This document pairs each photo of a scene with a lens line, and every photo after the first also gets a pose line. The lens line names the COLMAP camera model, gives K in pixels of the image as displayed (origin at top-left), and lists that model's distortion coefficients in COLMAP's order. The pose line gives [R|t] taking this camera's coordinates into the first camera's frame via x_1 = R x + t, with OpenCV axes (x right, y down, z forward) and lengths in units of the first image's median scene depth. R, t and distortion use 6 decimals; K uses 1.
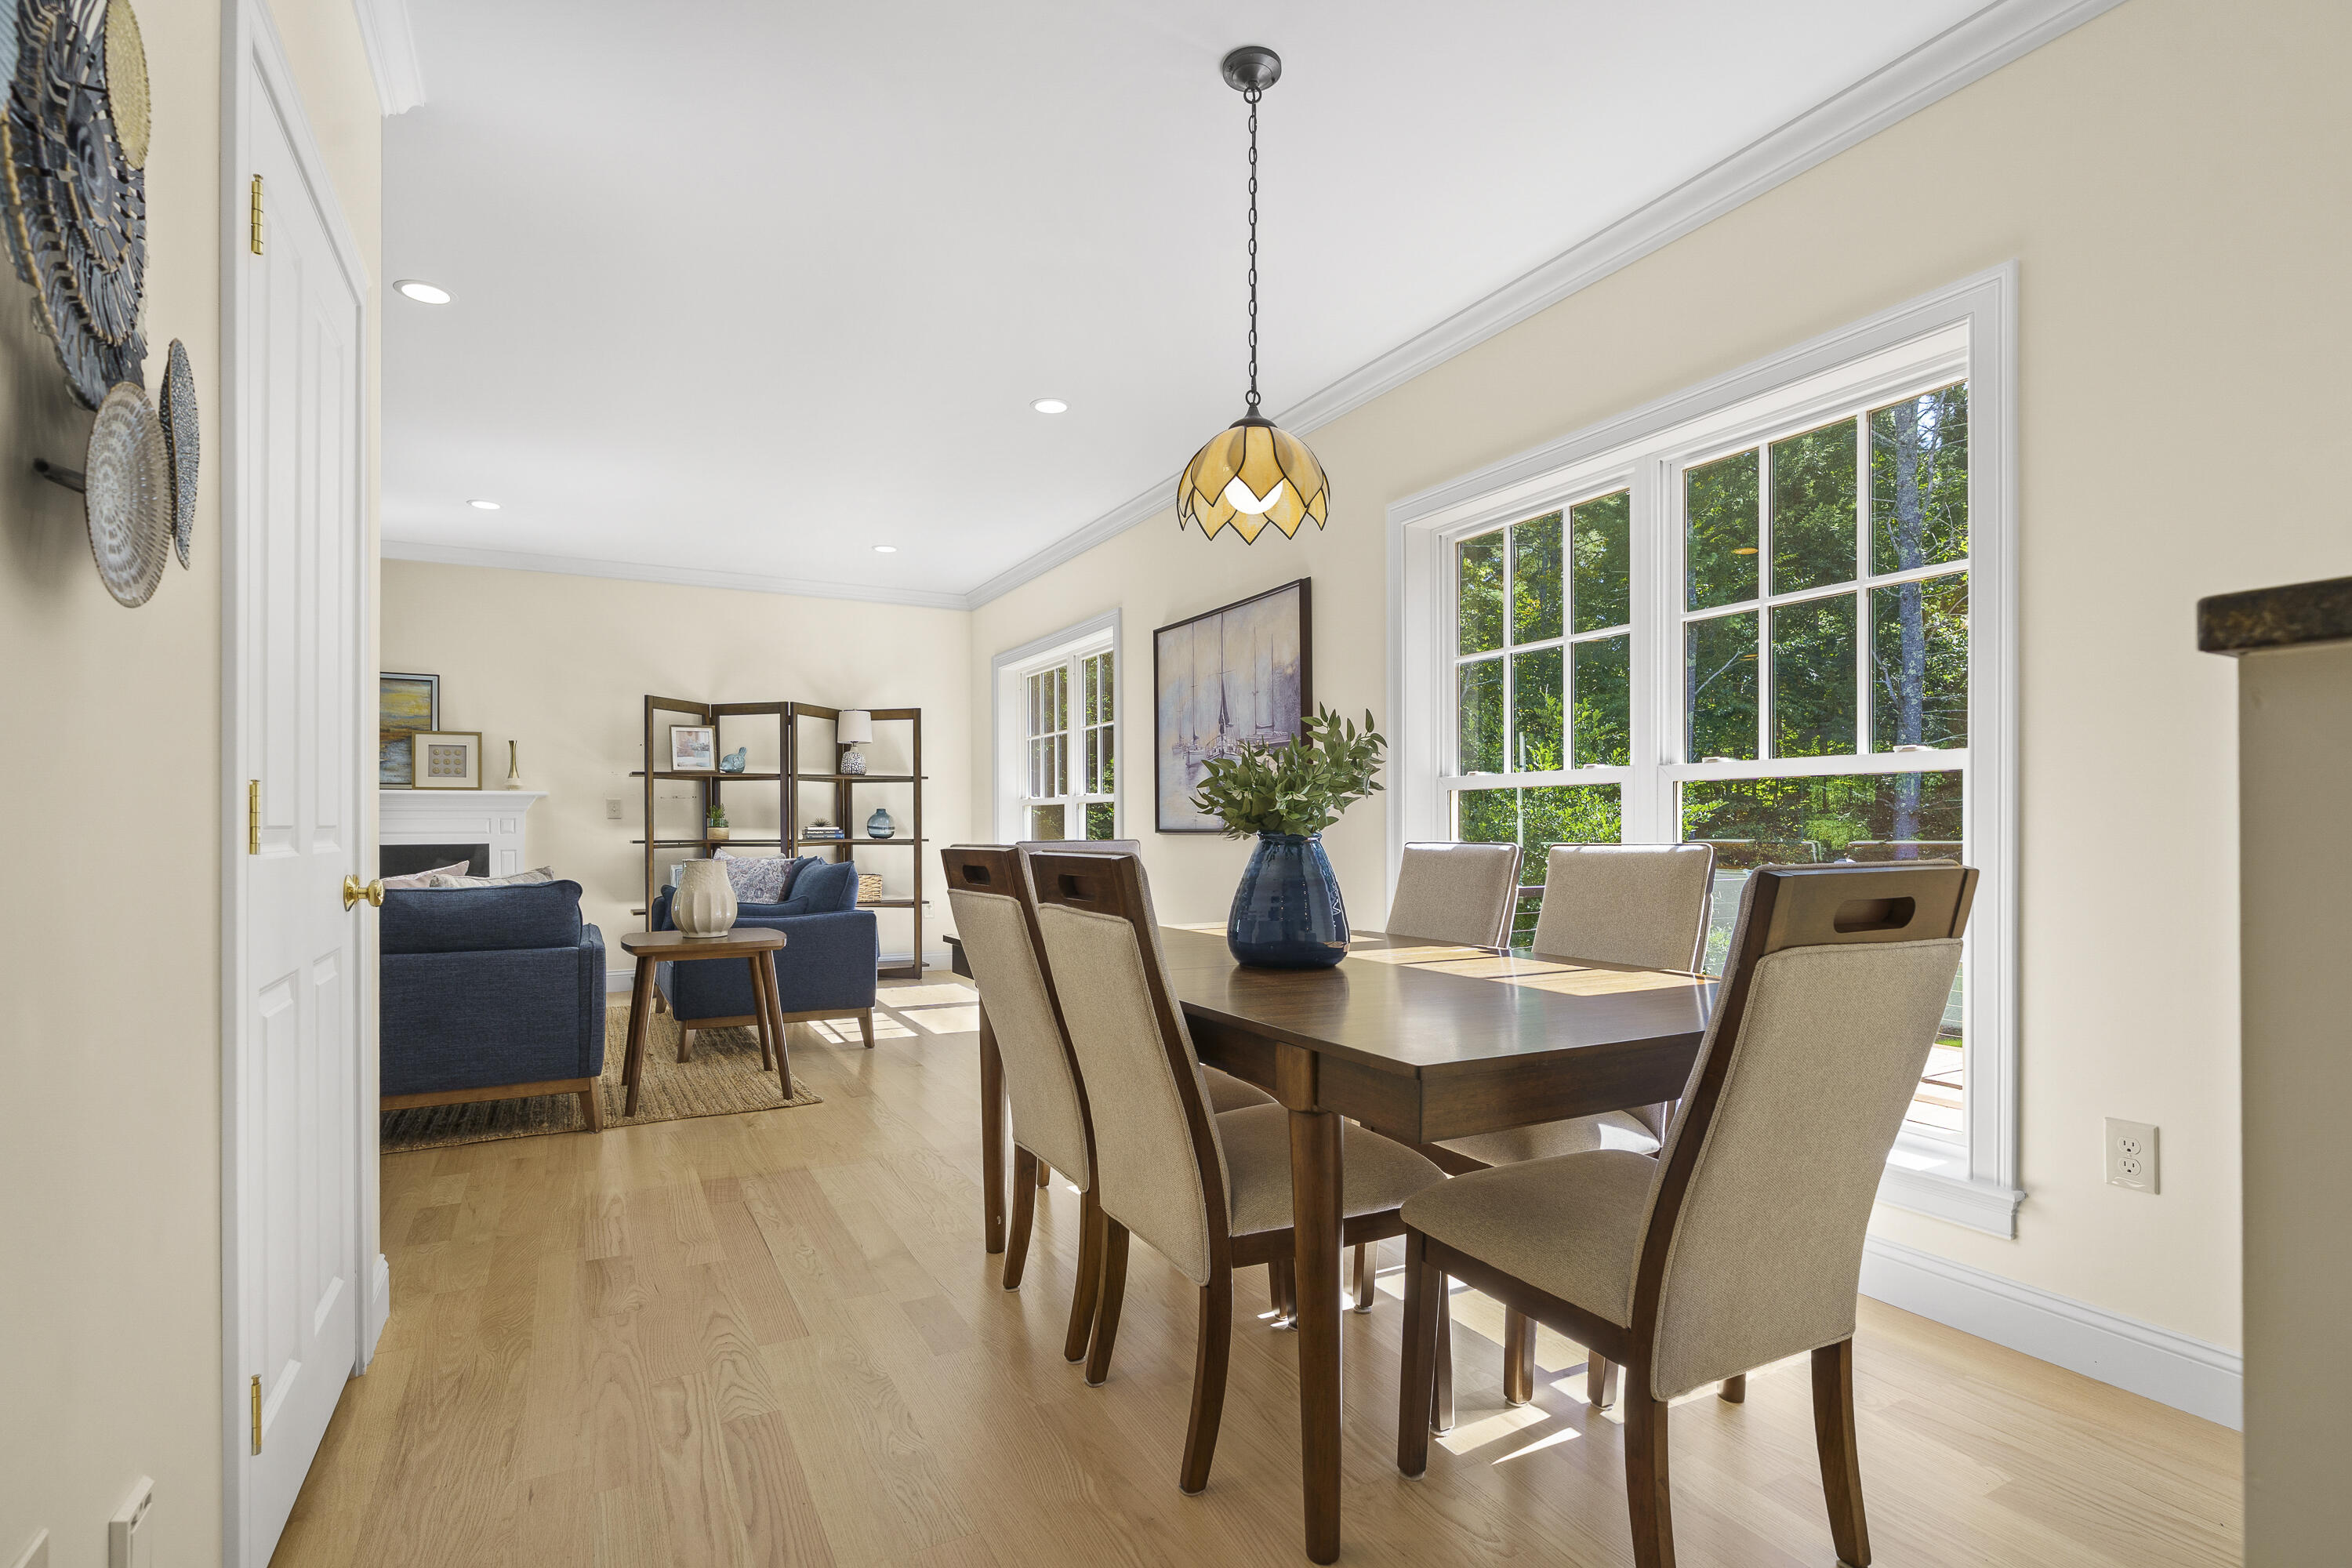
lens RADIAL K [[1084.2, 0, 1169.1], [0, 1084.2, 824.4], [0, 0, 1]] dist [-0.013601, 0.002210]
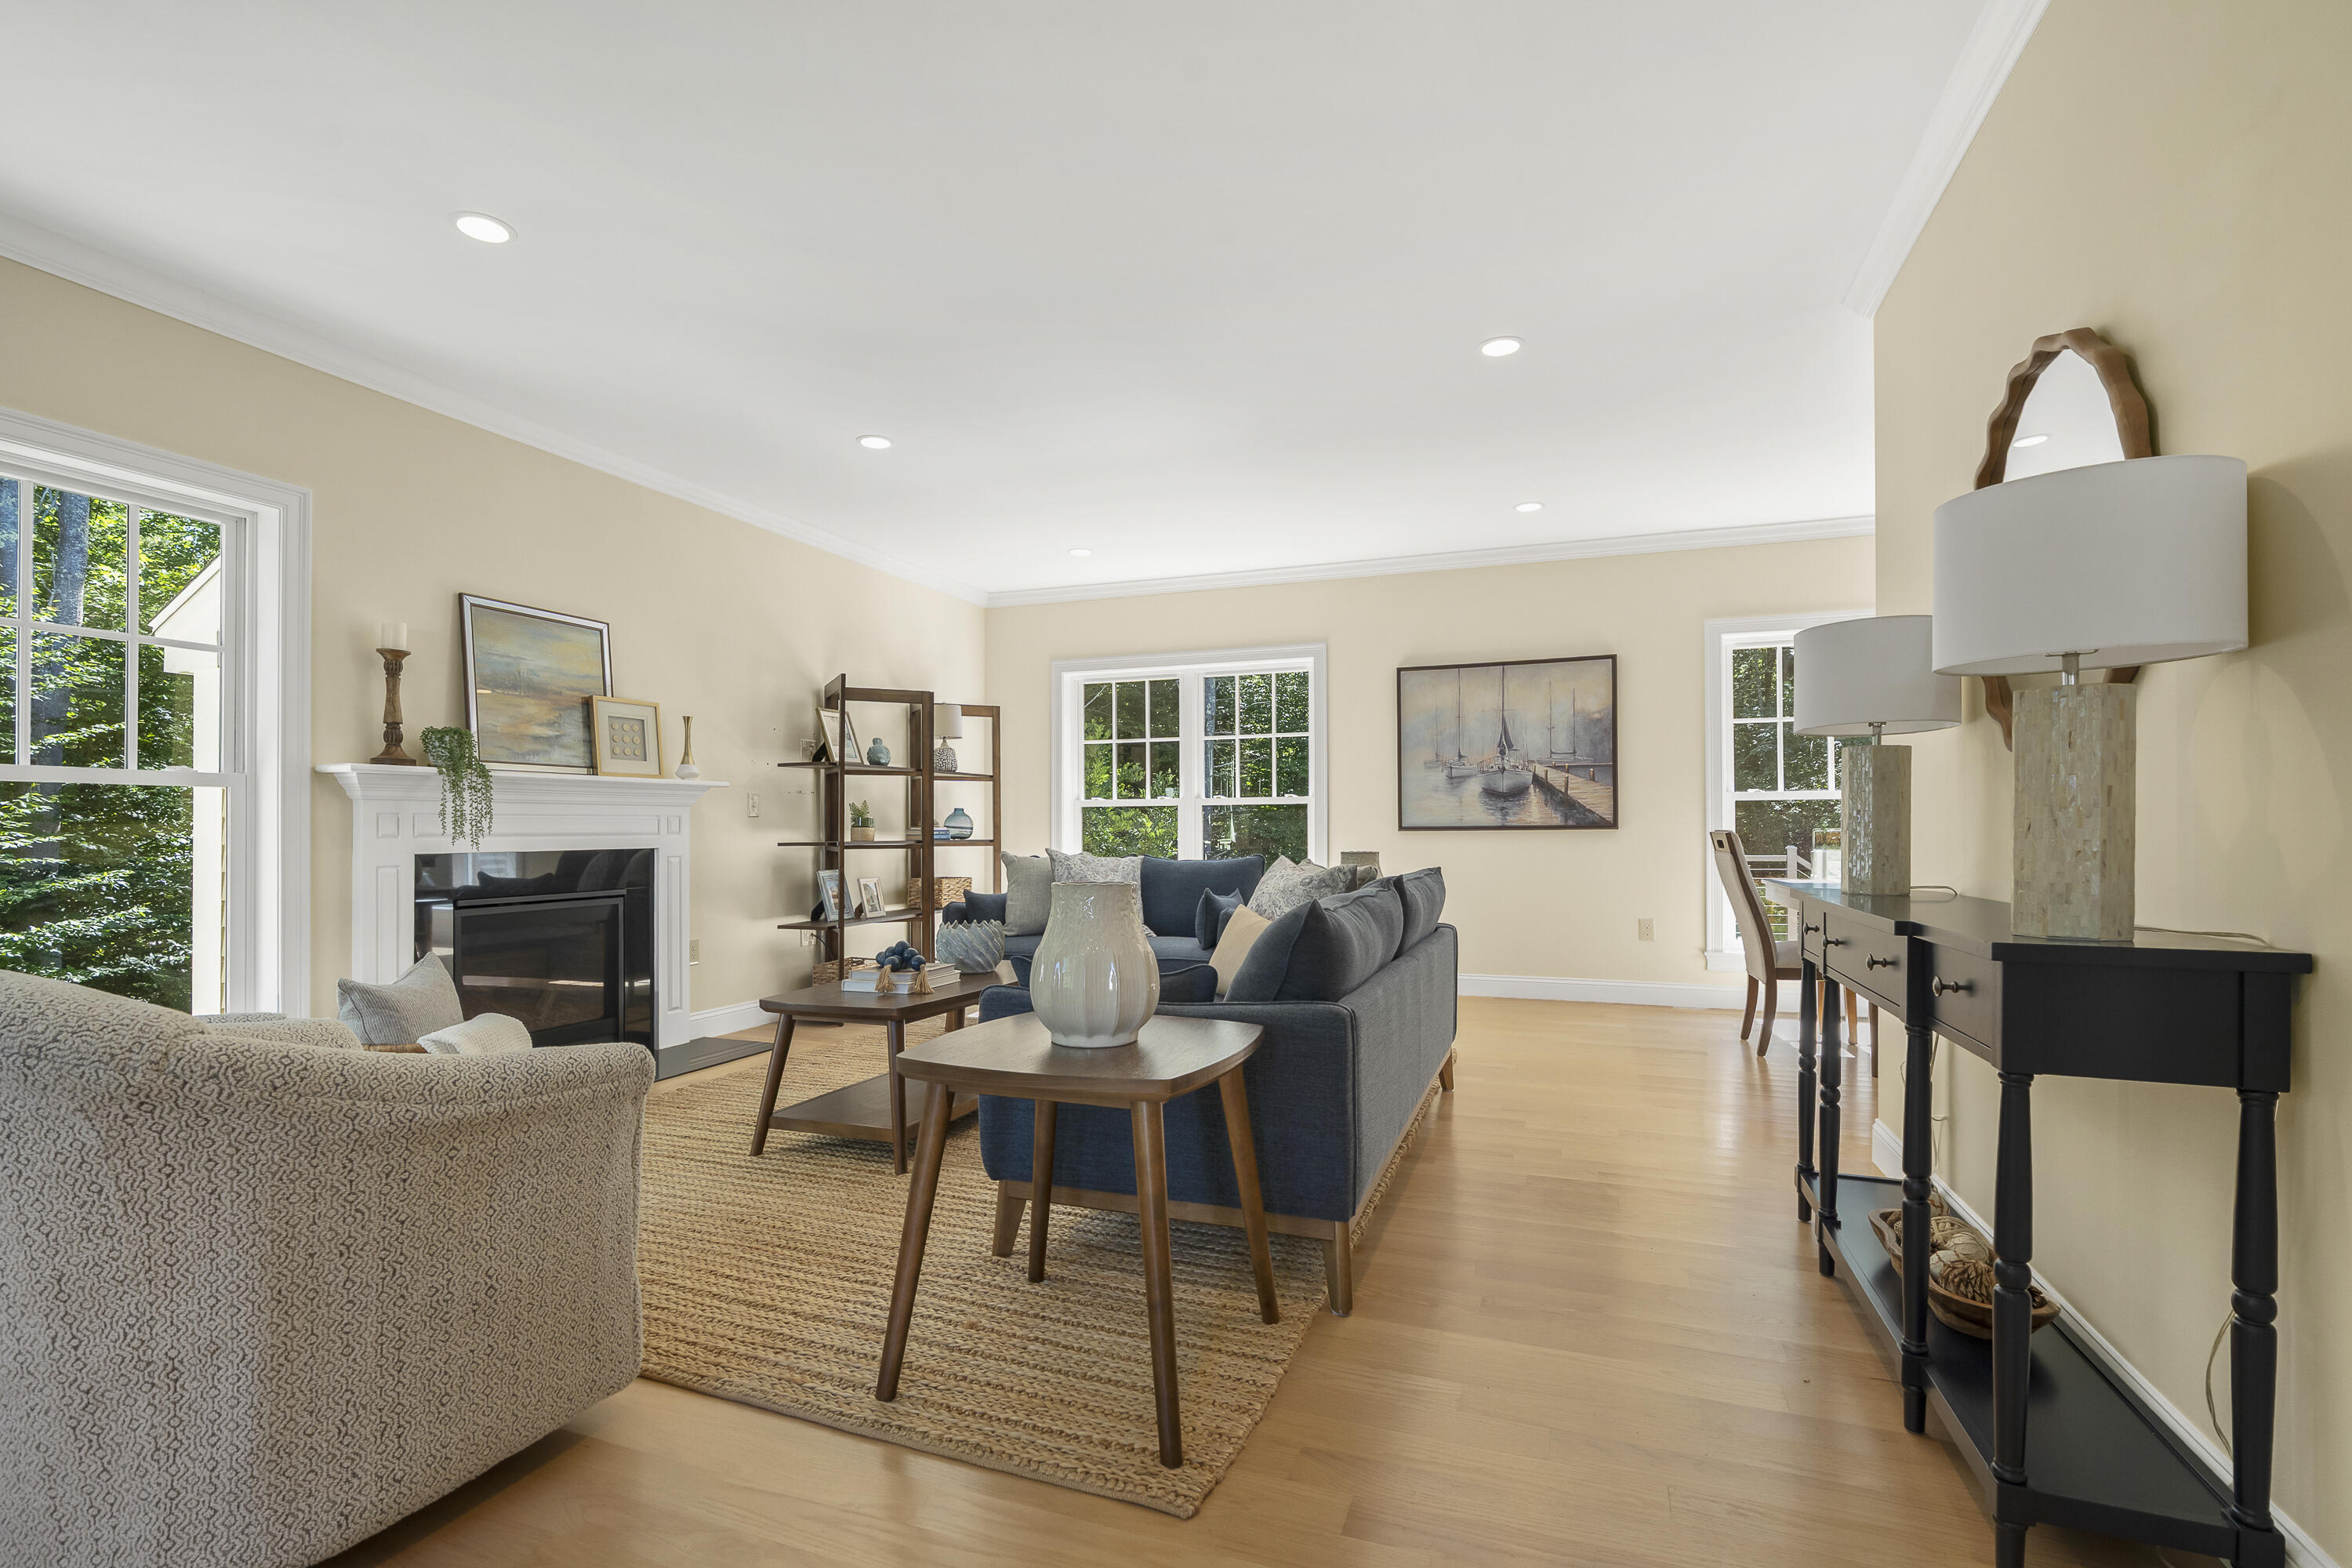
lens RADIAL K [[1084.2, 0, 1148.3], [0, 1084.2, 811.8], [0, 0, 1]] dist [-0.013601, 0.002210]
pose [[0.766975, 0.008253, 0.641624, -0.842649], [0.003333, 0.999853, -0.016845, 0.005998], [-0.641669, 0.015059, 0.766834, 0.181719]]
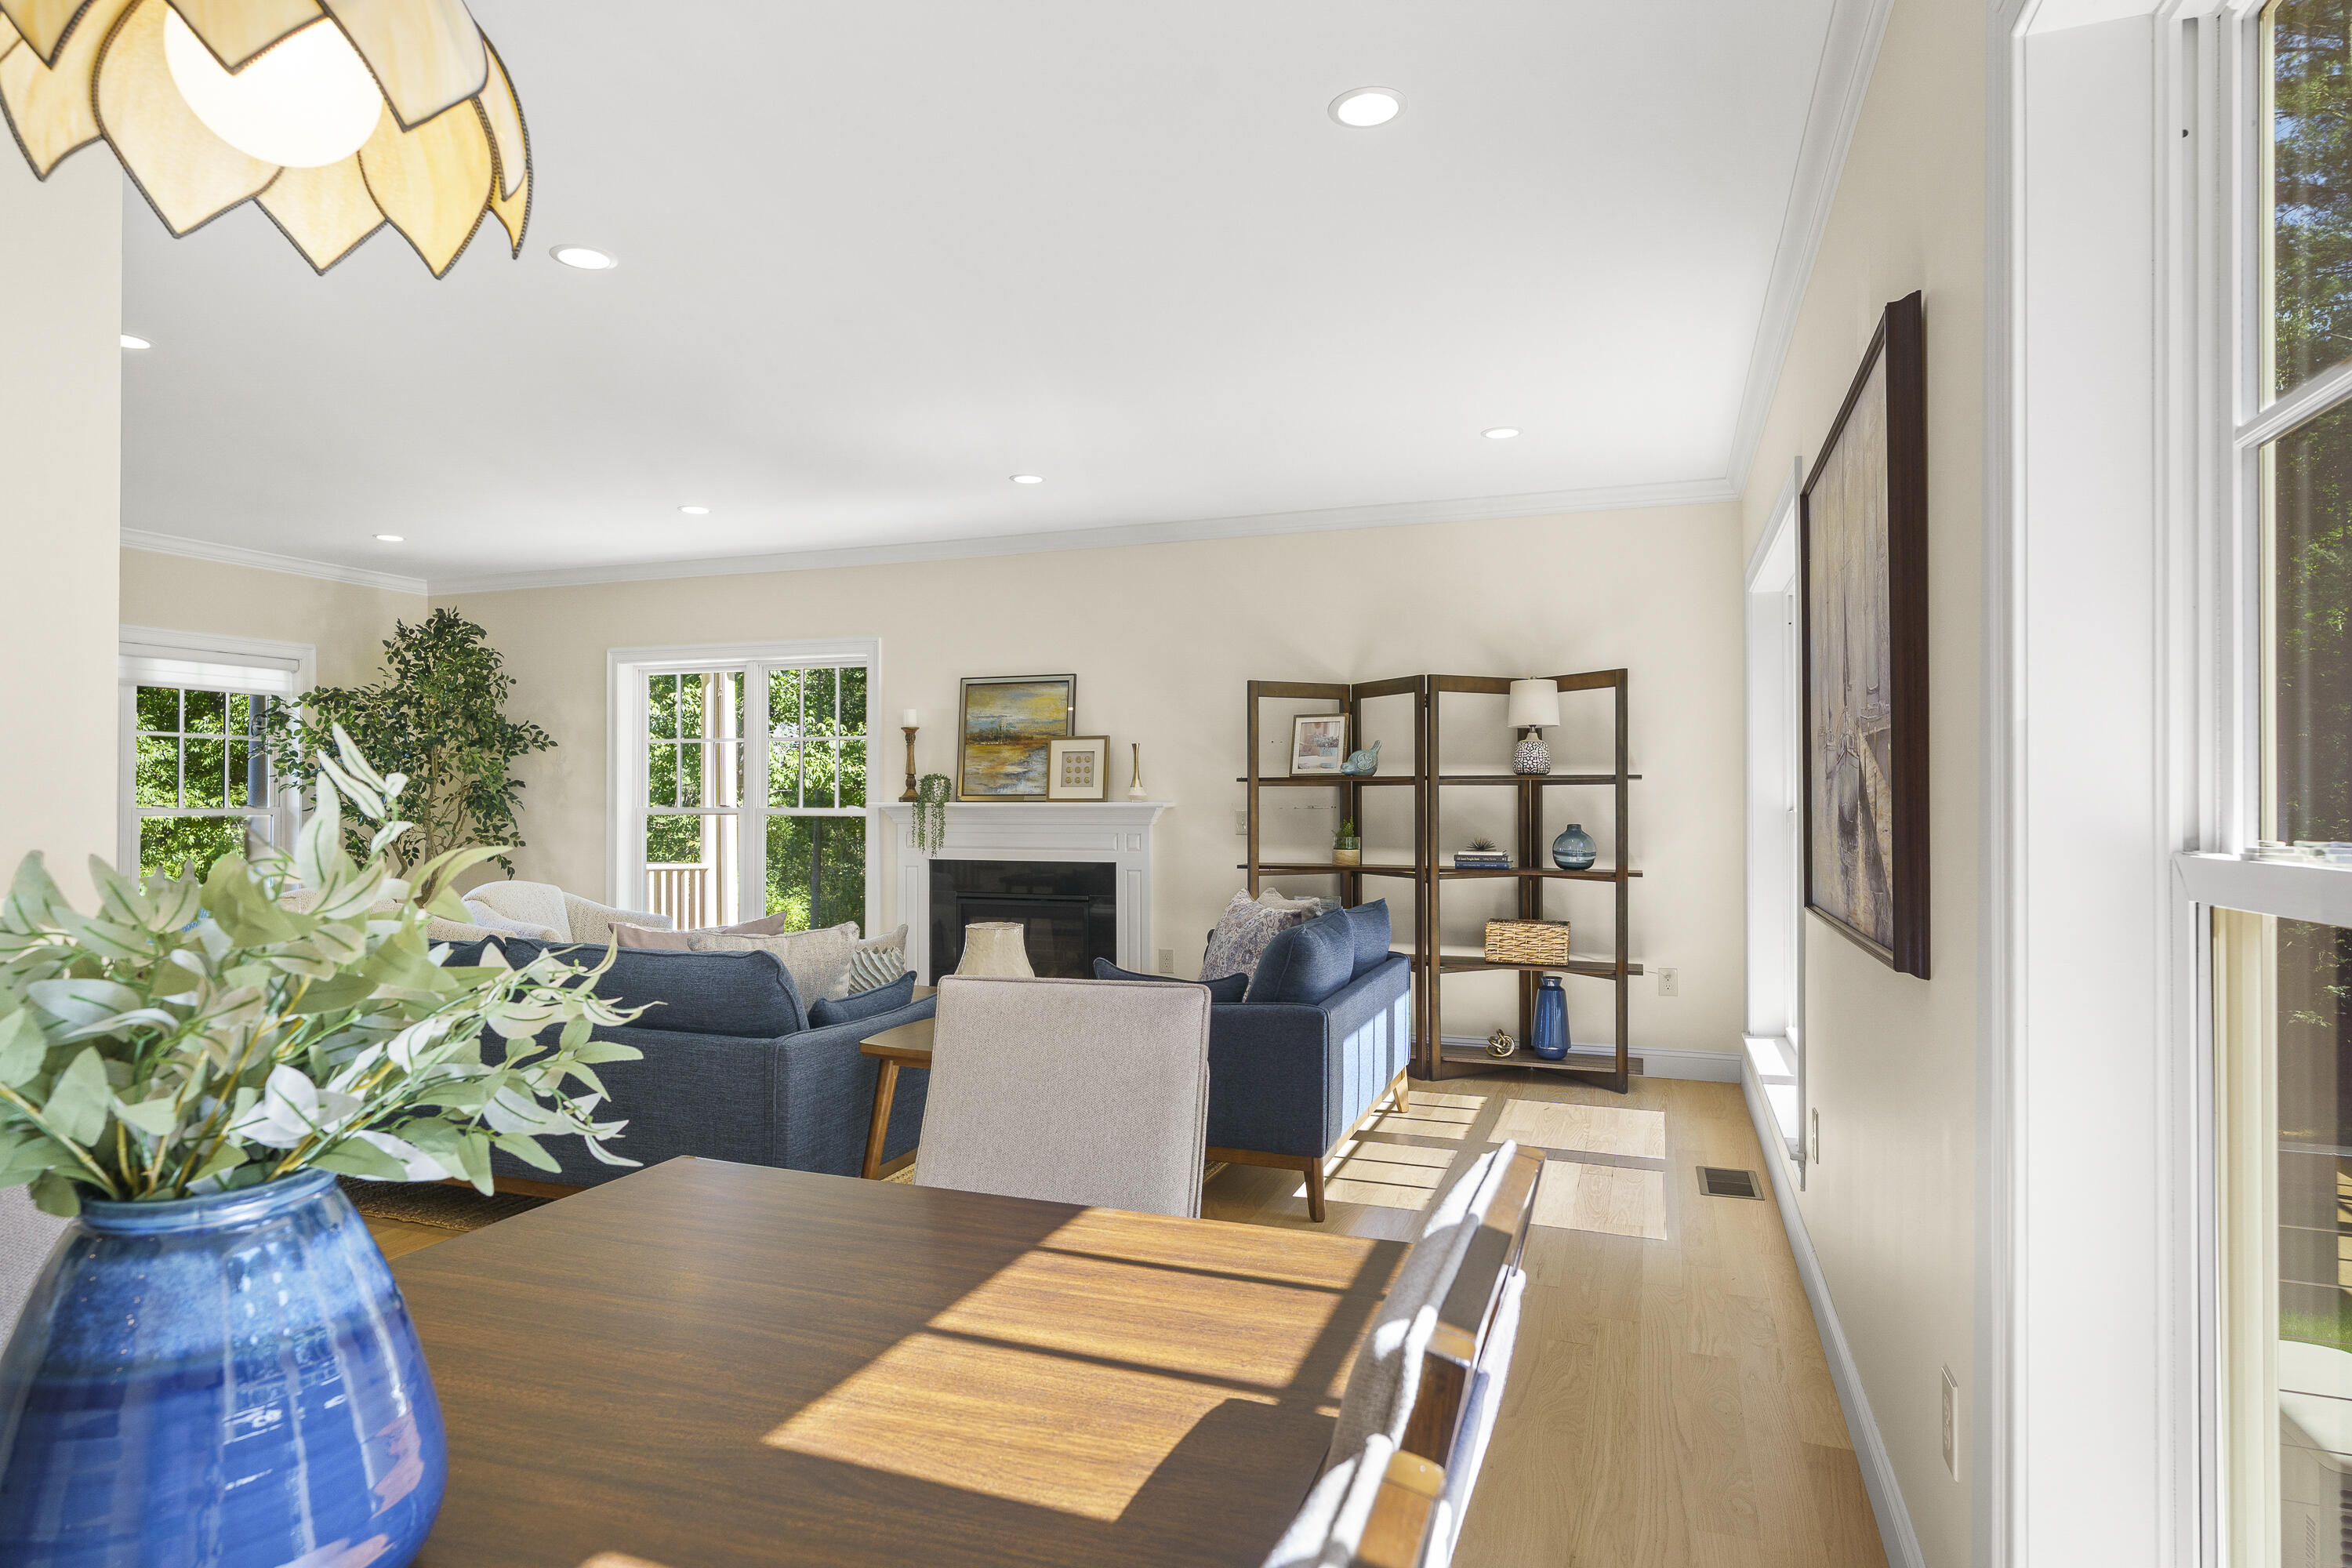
lens RADIAL K [[1304.1, 0, 1161.3], [0, 1304.1, 790.1], [0, 0, 1]] dist [-0.009554, -0.002640]
pose [[0.663424, -0.003980, -0.748233, 0.181159], [-0.003480, 0.999959, -0.008405, -0.031251], [0.748235, 0.008180, 0.663383, 0.320495]]
